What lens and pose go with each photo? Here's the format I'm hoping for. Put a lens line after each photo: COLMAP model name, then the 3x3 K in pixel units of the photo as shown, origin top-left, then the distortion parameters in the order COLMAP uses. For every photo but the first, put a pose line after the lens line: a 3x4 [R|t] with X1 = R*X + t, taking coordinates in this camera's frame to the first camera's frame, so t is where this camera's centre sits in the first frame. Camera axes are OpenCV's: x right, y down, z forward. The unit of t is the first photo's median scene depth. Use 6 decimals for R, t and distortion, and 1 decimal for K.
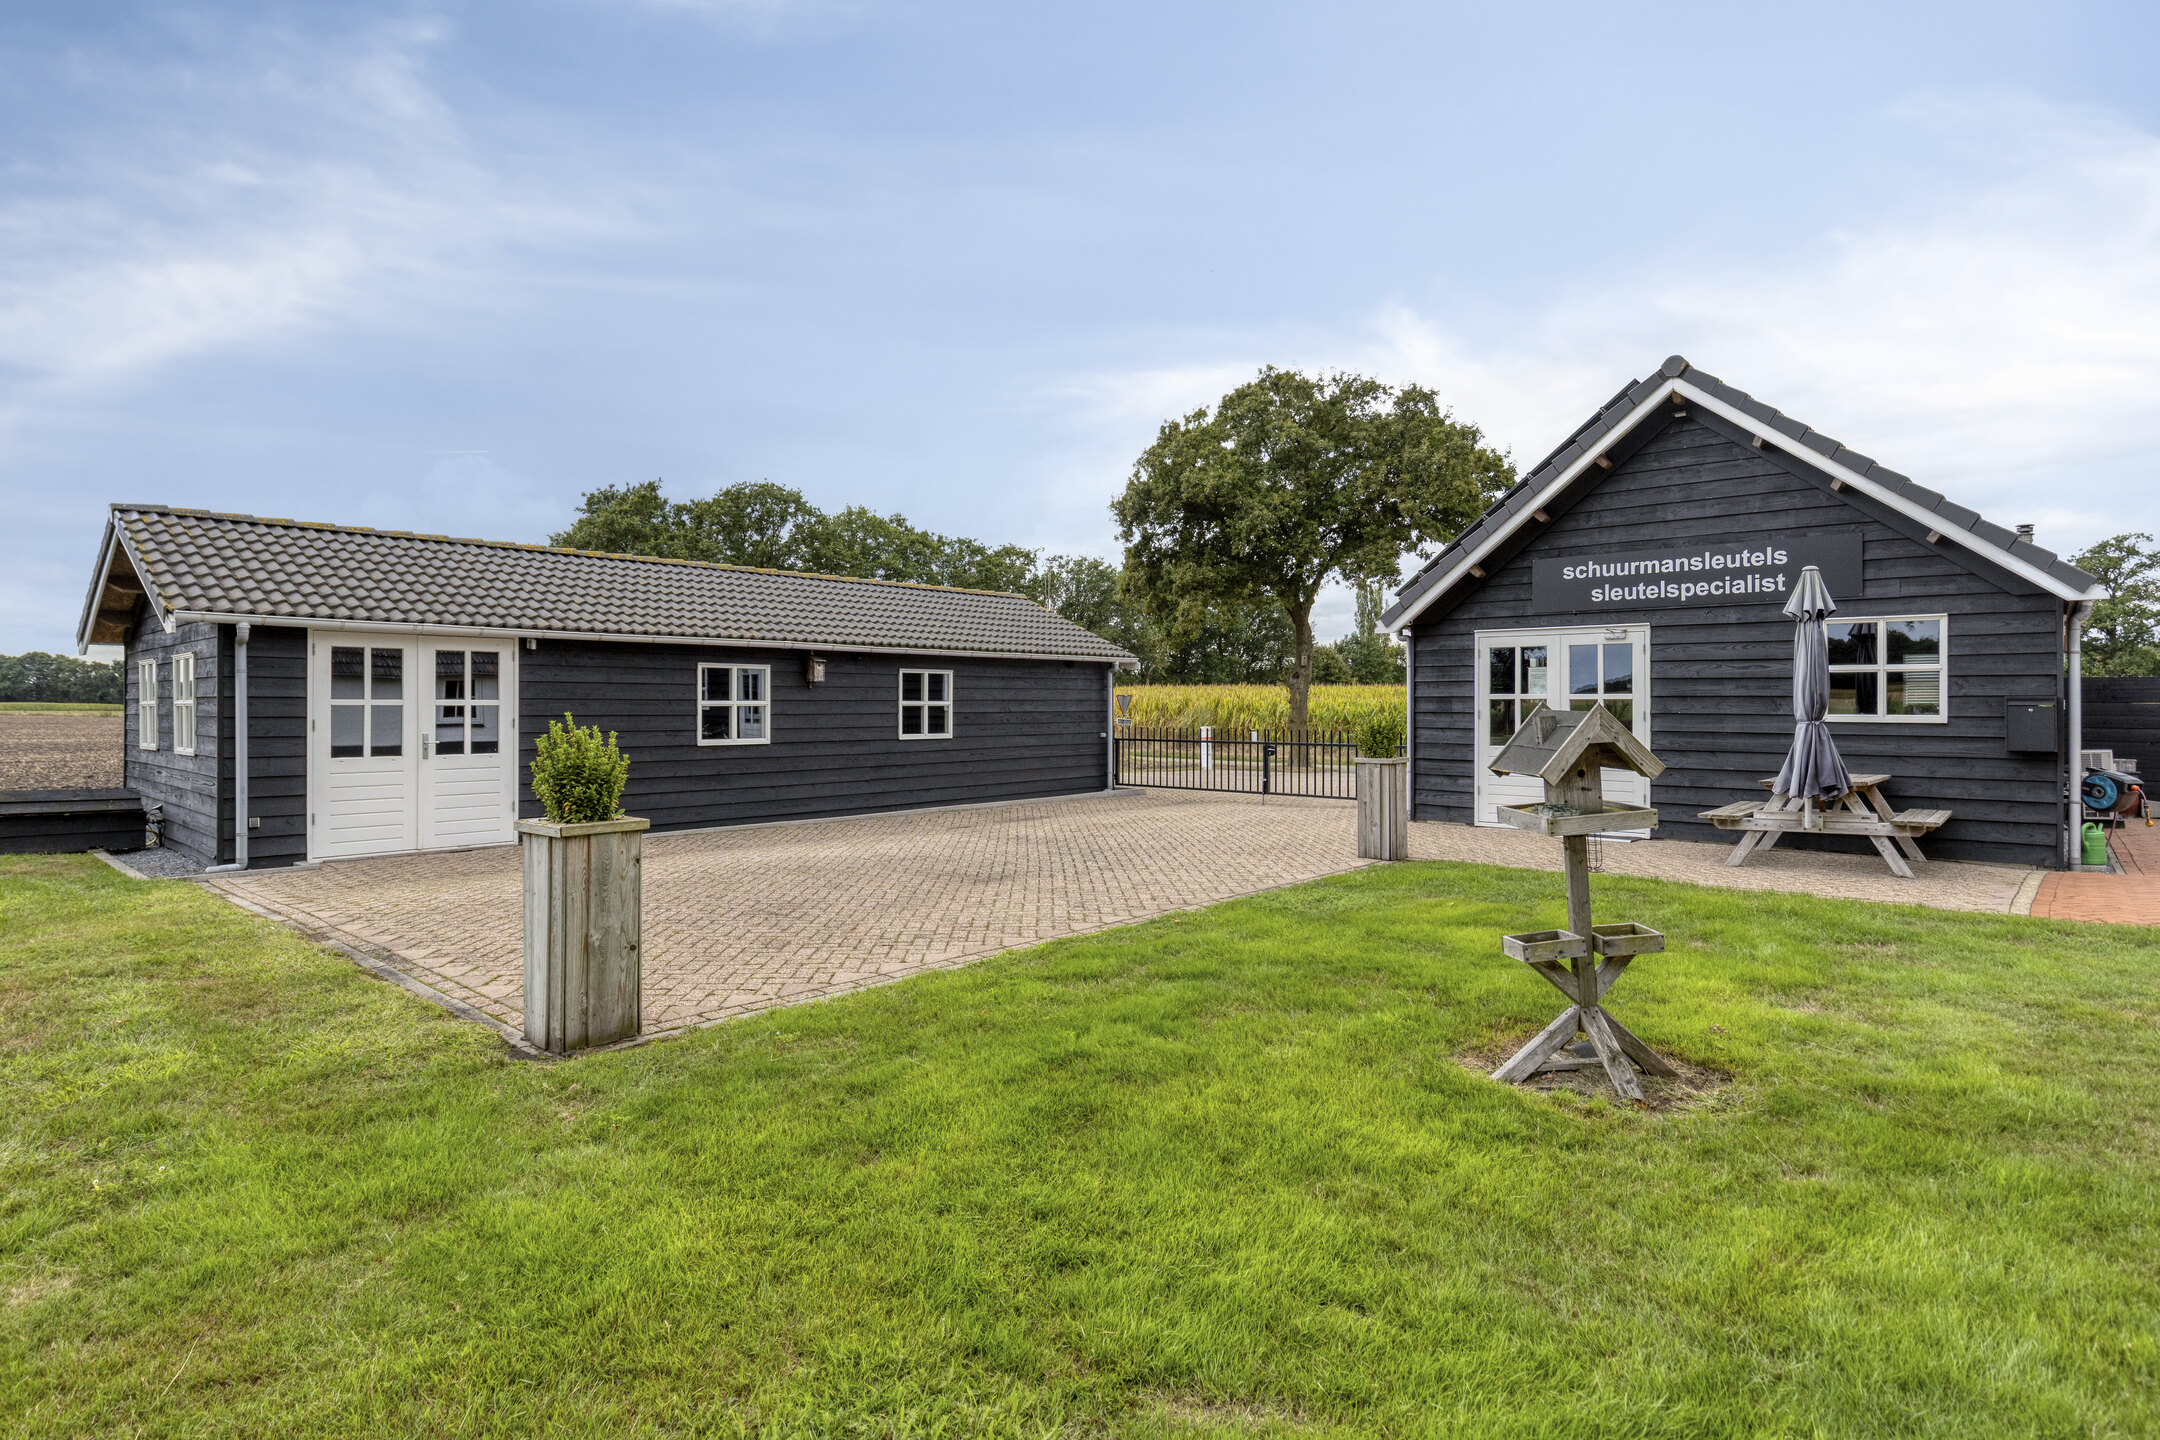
lens RADIAL K [[1110.9, 0, 1099.5], [0, 1110.9, 707.2], [0, 0, 1]] dist [-0.003402, -0.000072]
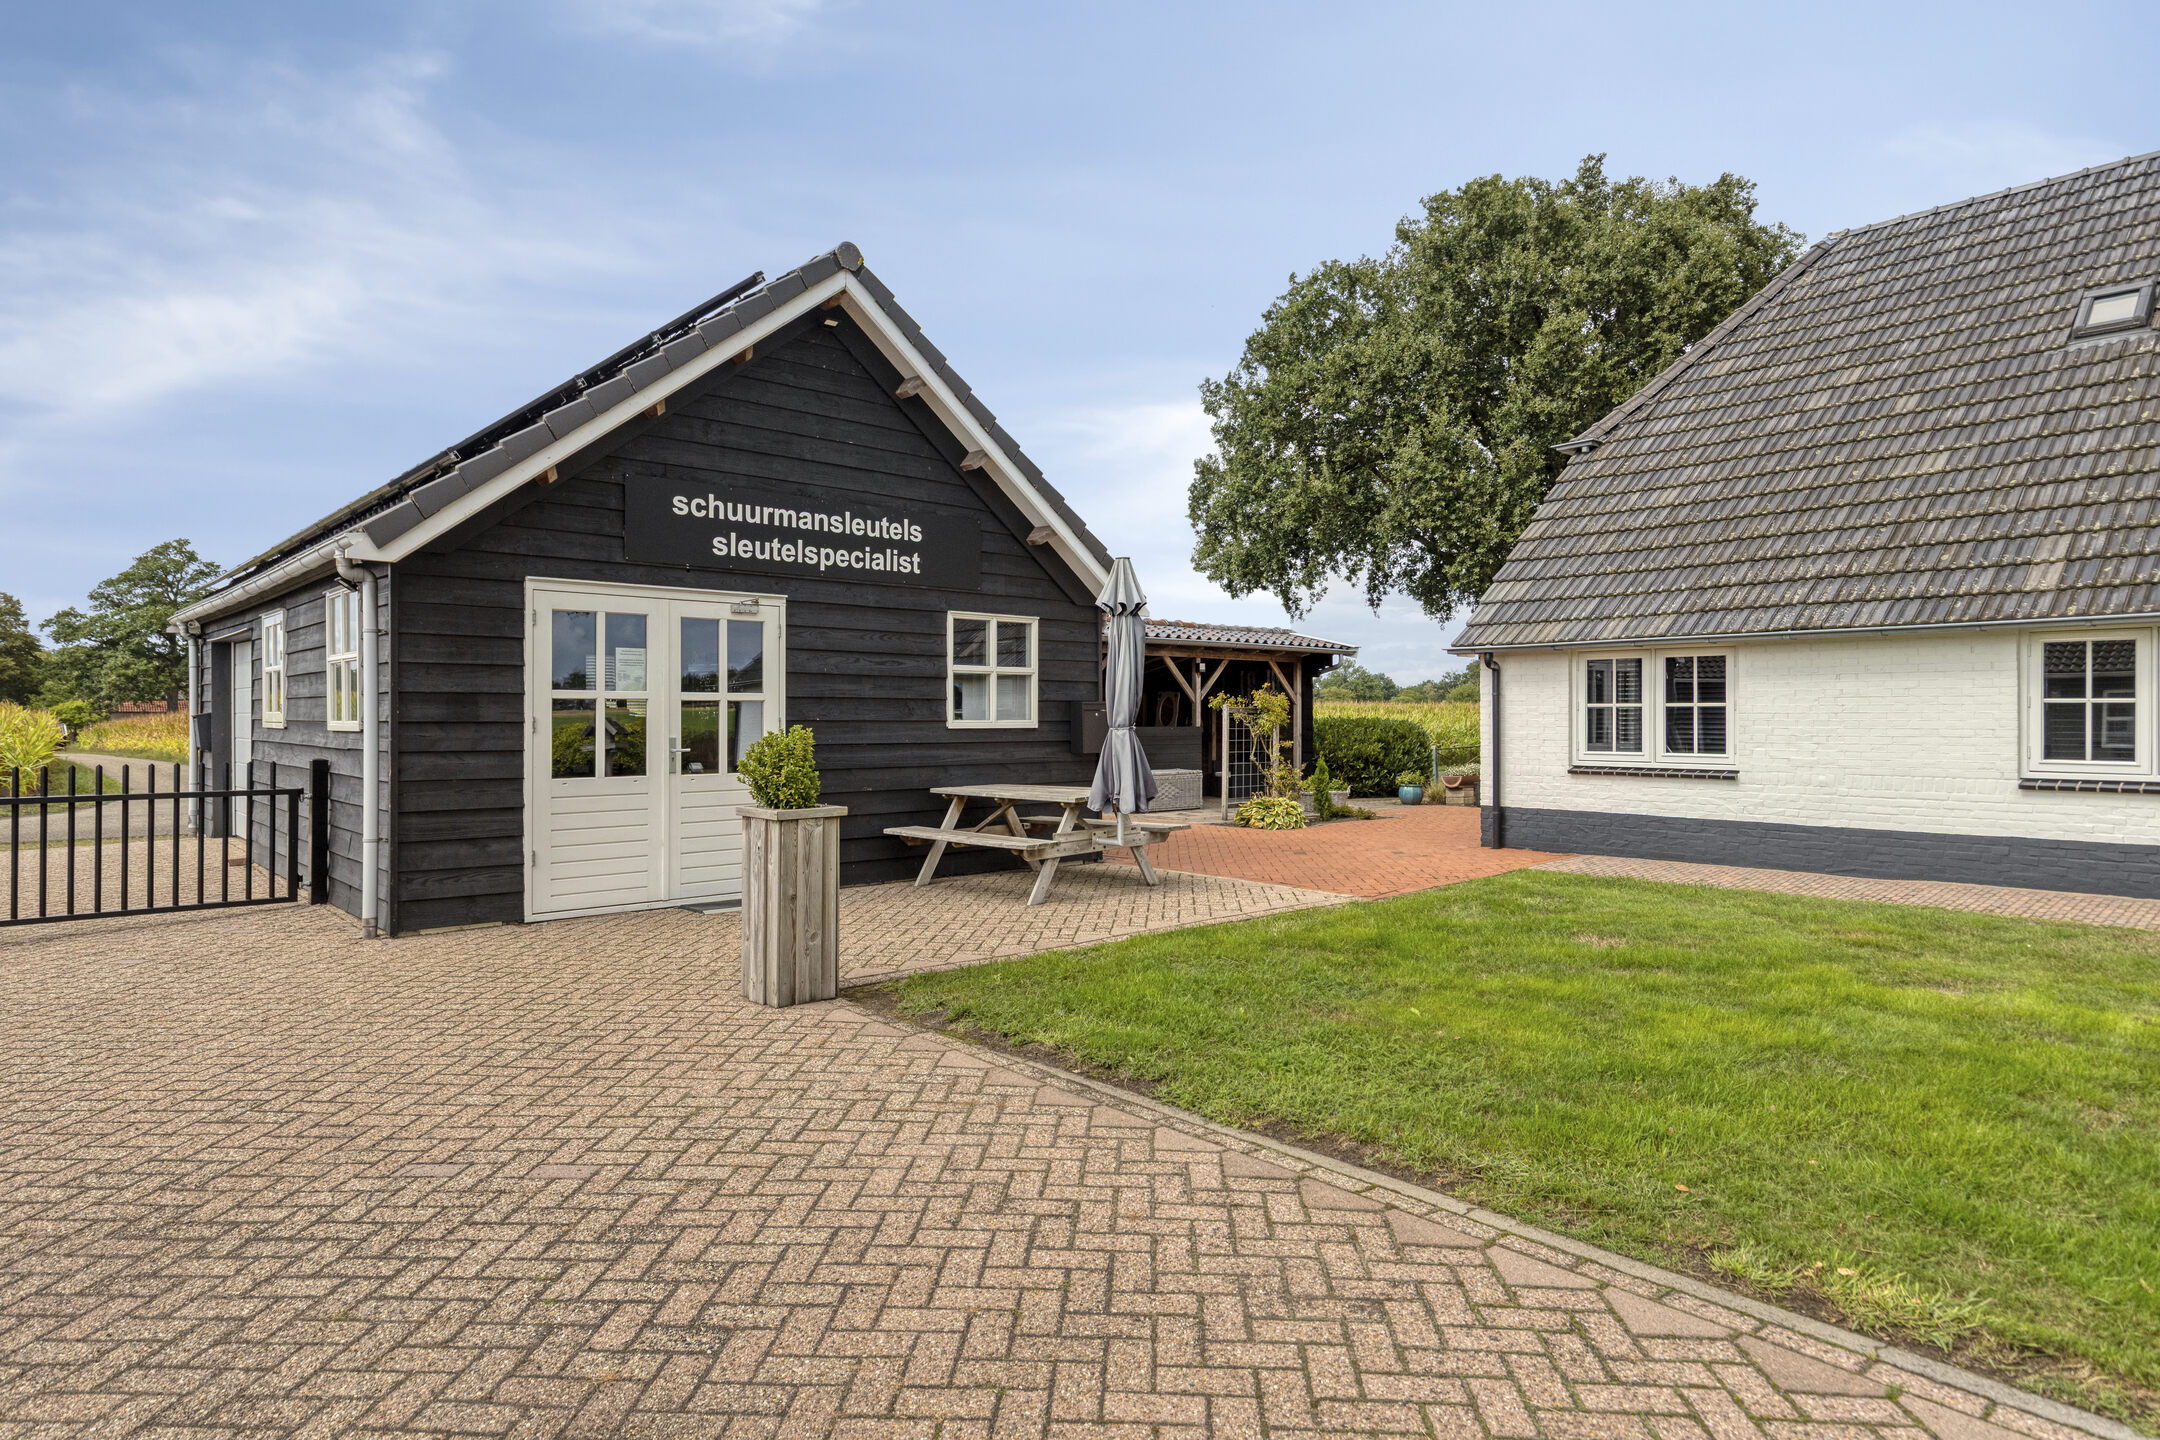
lens RADIAL K [[1208.4, 0, 1104.0], [0, 1208.4, 713.2], [0, 0, 1]] dist [0.000095, 0.000641]
pose [[0.134666, 0.000638, 0.990891, -0.255162], [0.001904, 0.999998, -0.000902, 0.001788], [-0.990889, 0.002008, 0.134664, 0.689520]]
